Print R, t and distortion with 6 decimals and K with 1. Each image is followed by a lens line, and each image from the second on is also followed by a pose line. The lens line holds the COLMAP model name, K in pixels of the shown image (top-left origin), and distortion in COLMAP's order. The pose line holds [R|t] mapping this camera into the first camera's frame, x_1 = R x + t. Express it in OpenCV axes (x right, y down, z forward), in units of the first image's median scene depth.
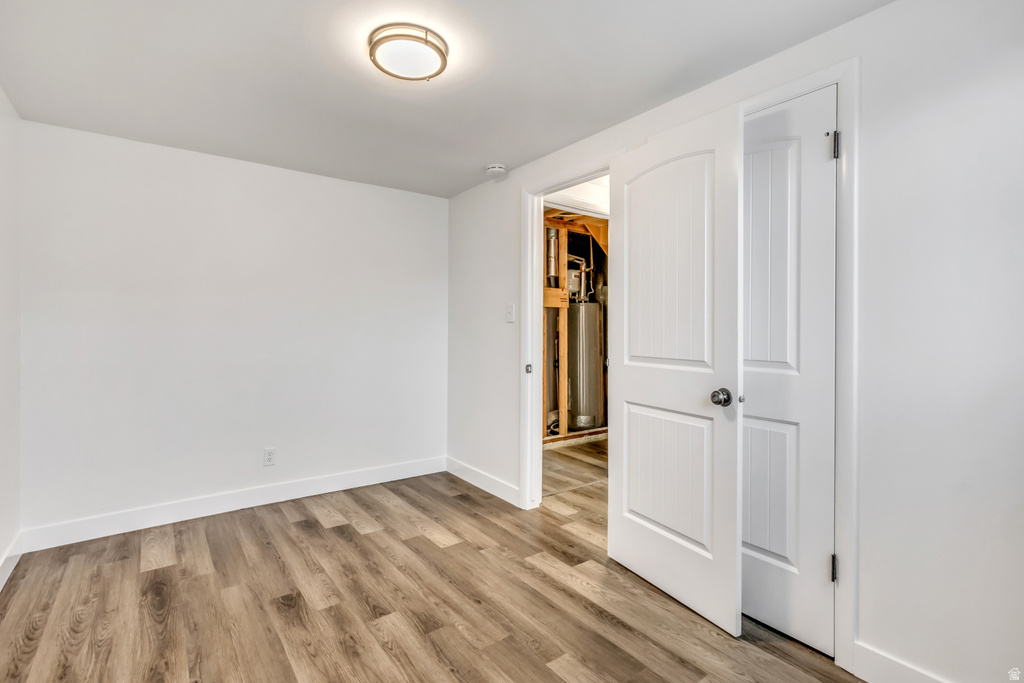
lens RADIAL K [[532.7, 0, 511.5], [0, 532.7, 336.6], [0, 0, 1]] dist [0.005741, 0.000559]
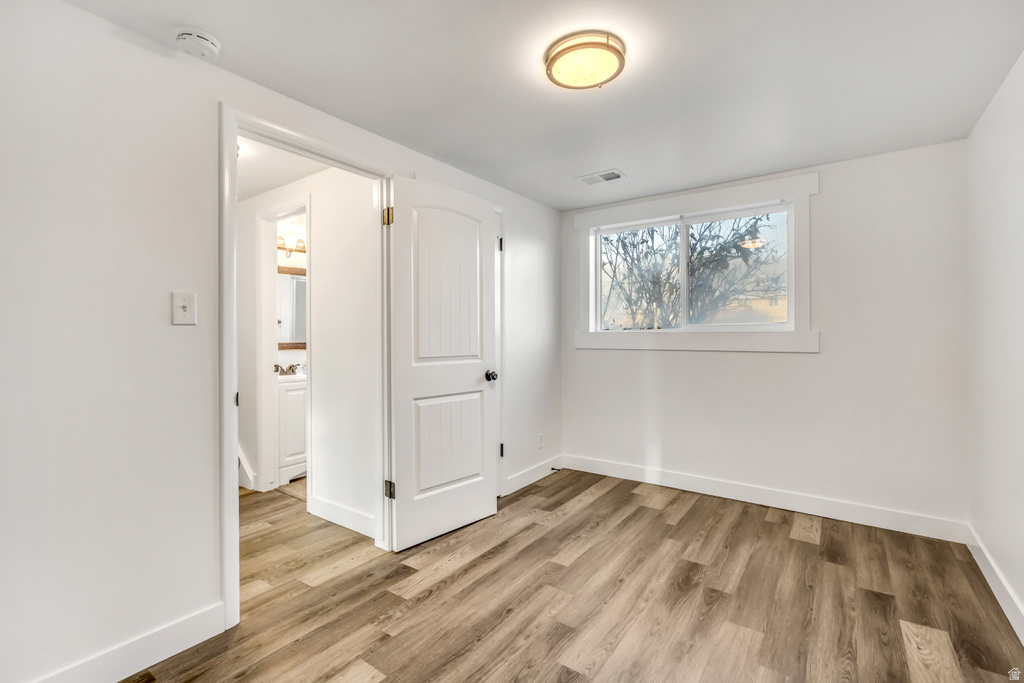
lens RADIAL K [[454.5, 0, 509.9], [0, 454.5, 333.7], [0, 0, 1]] dist [-0.006590, -0.000353]
pose [[-0.338773, -0.007355, 0.940839, -0.818076], [0.011260, 0.999866, 0.011871, -0.027417], [-0.940801, 0.014615, -0.338645, 1.225094]]
